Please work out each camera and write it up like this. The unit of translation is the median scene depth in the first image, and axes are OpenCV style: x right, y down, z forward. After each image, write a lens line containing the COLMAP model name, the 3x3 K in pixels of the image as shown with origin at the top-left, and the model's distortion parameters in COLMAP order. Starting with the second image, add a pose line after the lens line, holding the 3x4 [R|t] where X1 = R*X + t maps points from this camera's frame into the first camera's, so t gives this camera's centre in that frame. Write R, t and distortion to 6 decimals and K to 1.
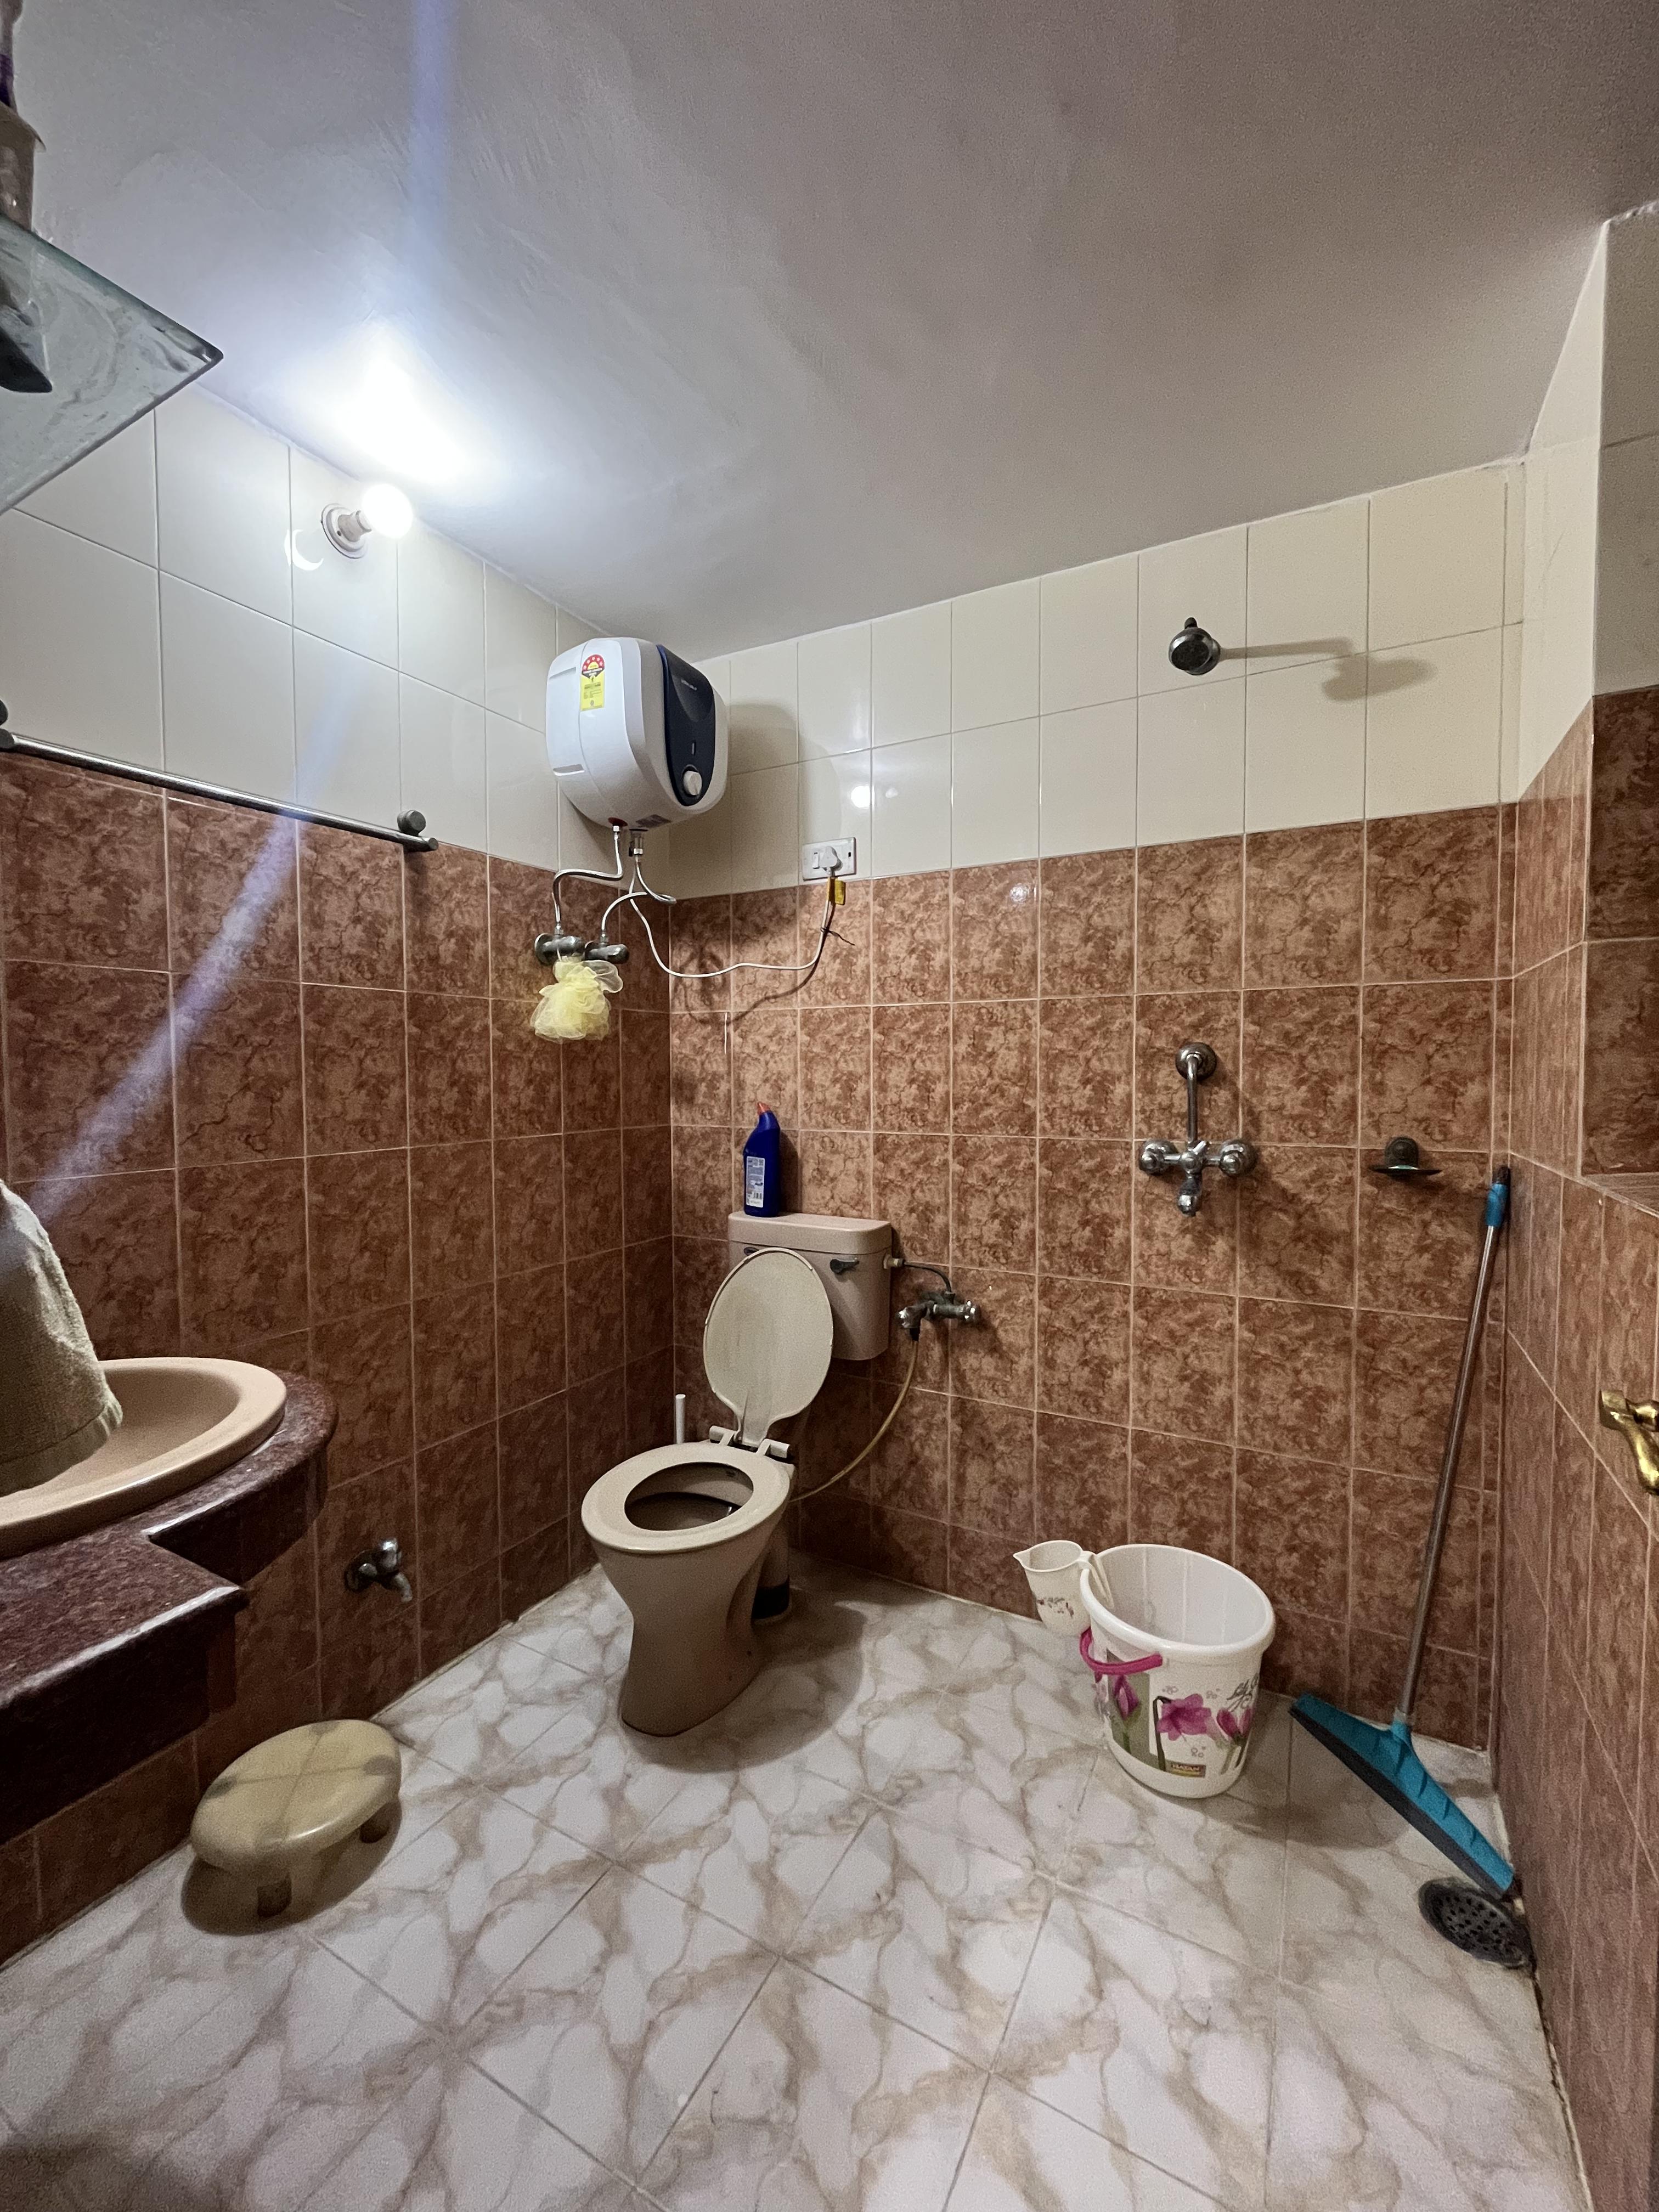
lens RADIAL K [[904.3, 0, 829.5], [0, 904.3, 1106.0], [0, 0, 1]] dist [0.001271, -0.000259]
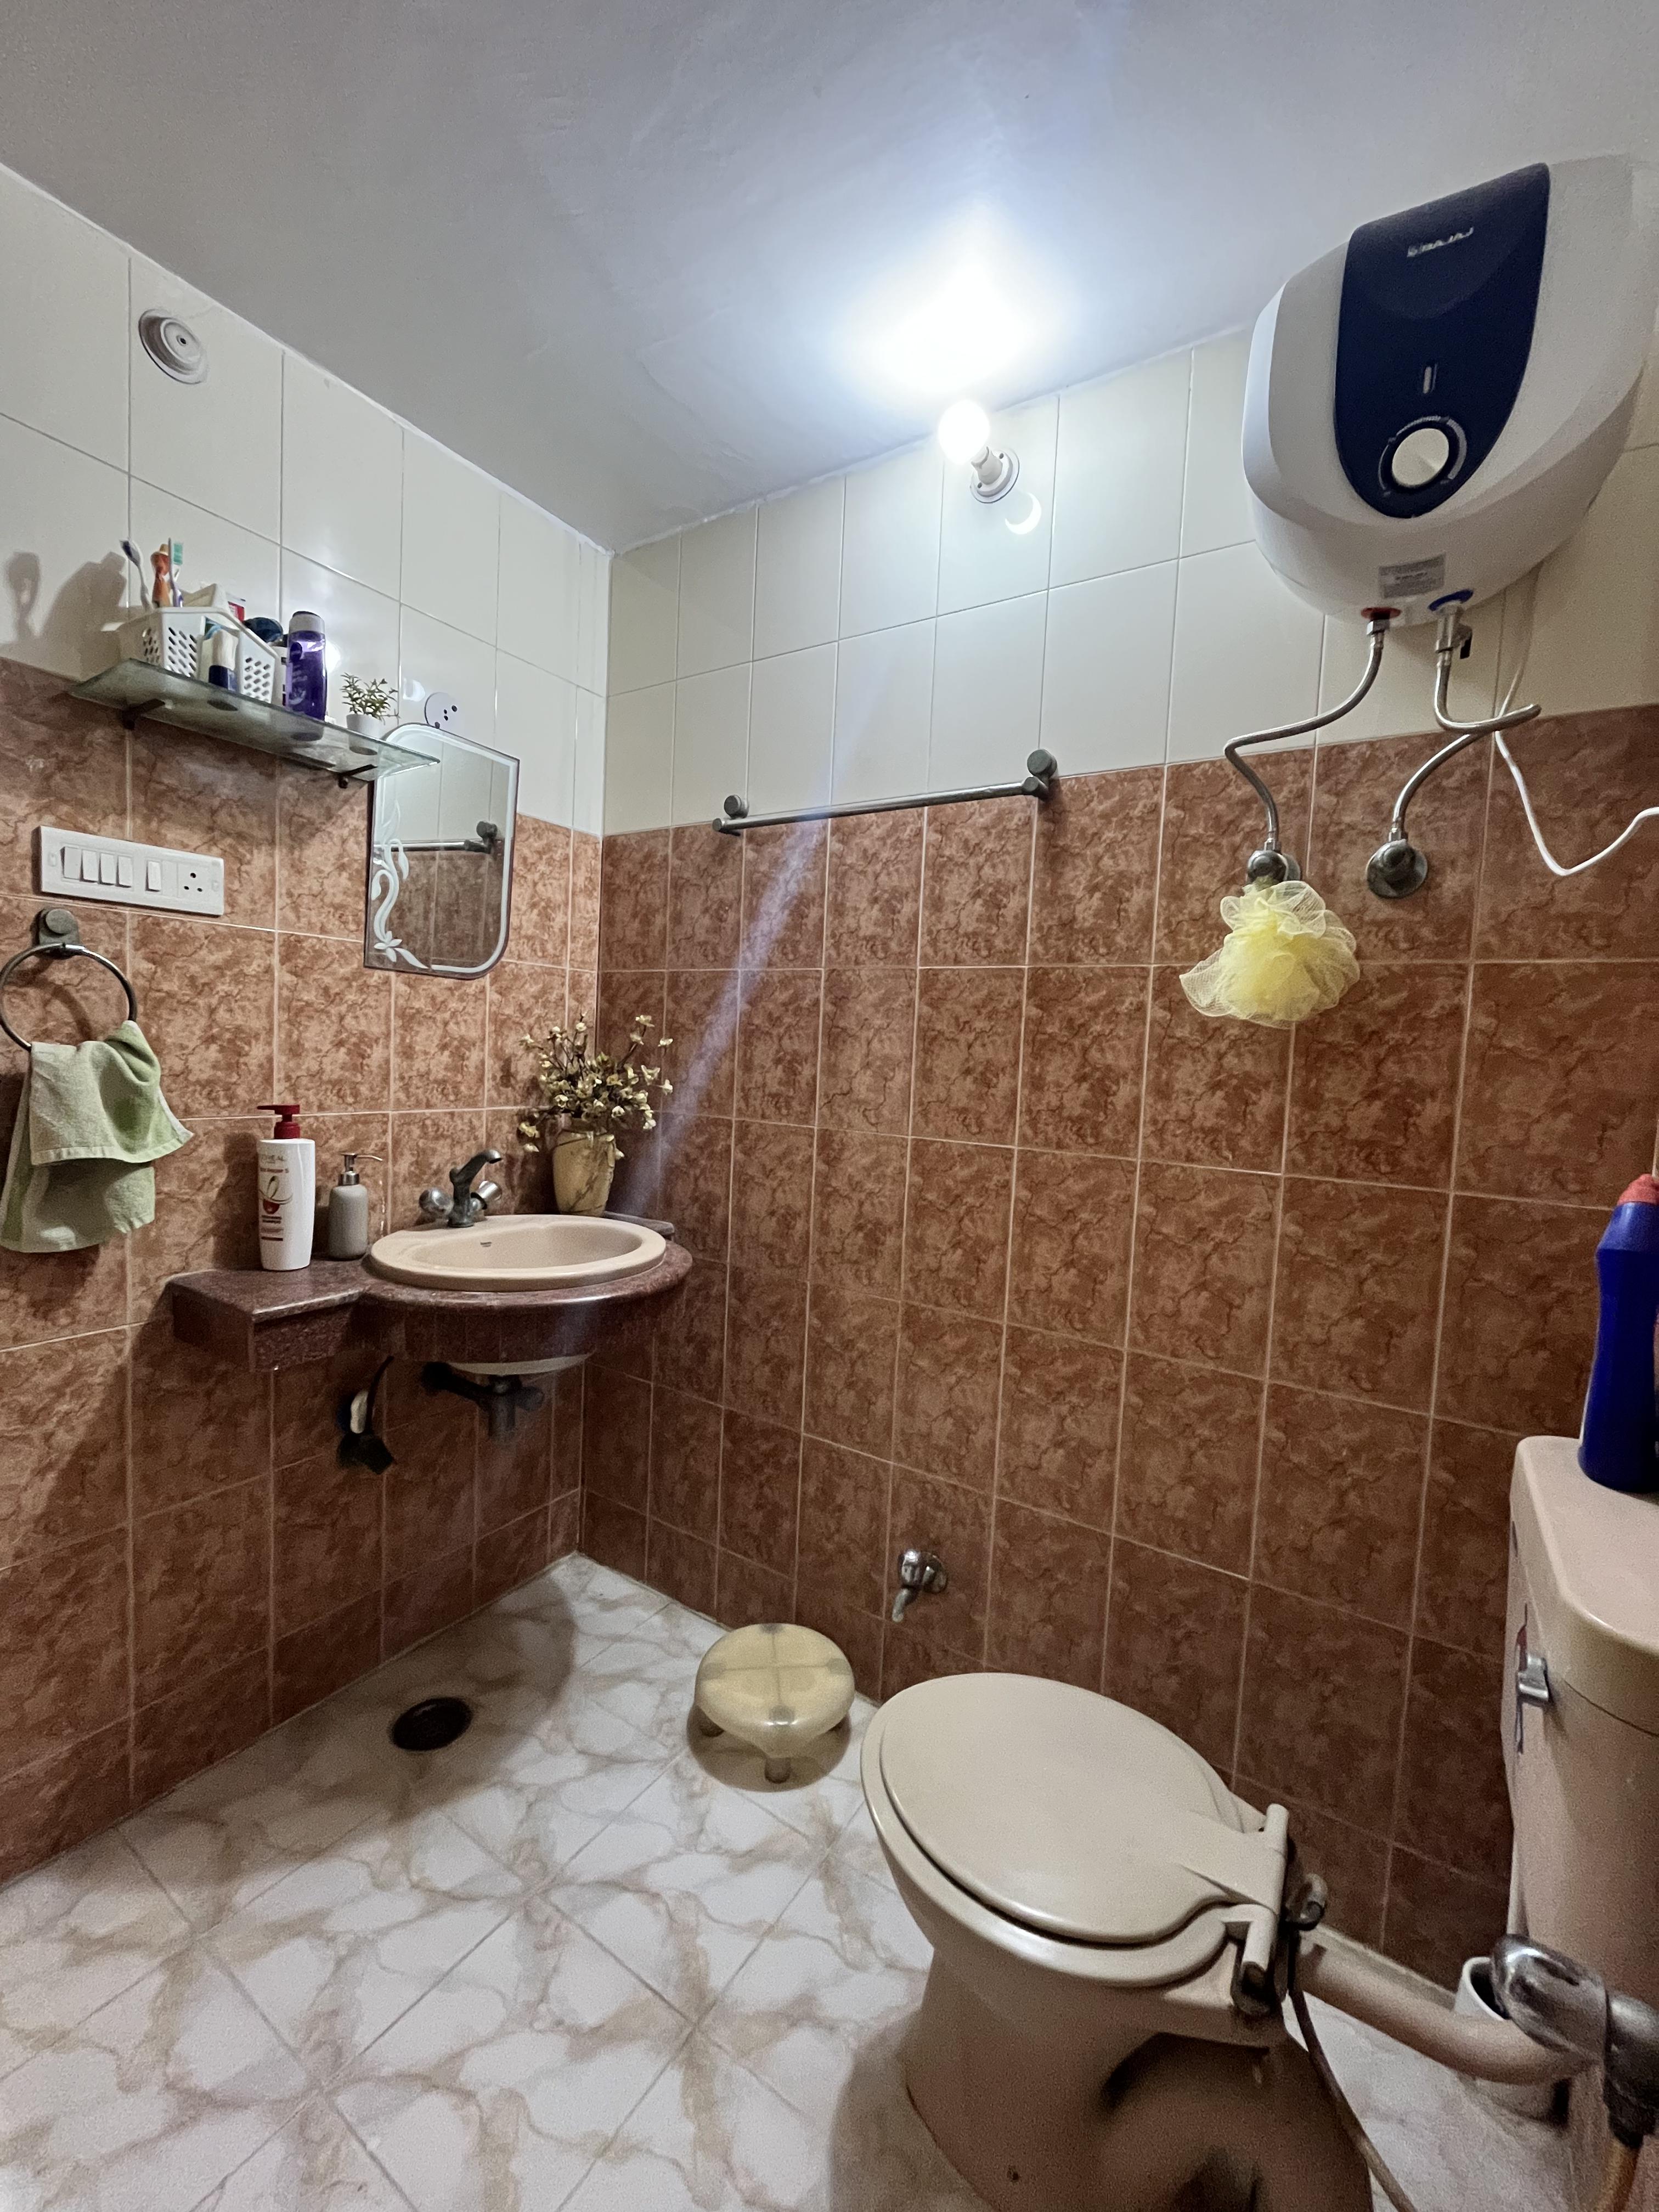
lens RADIAL K [[904.3, 0, 829.5], [0, 904.3, 1106.0], [0, 0, 1]] dist [0.001271, -0.000259]
pose [[-0.071643, 0.063390, -0.995414, 0.427683], [-0.088053, 0.993680, 0.069617, -0.040271], [0.993536, 0.092636, -0.065609, 0.924981]]
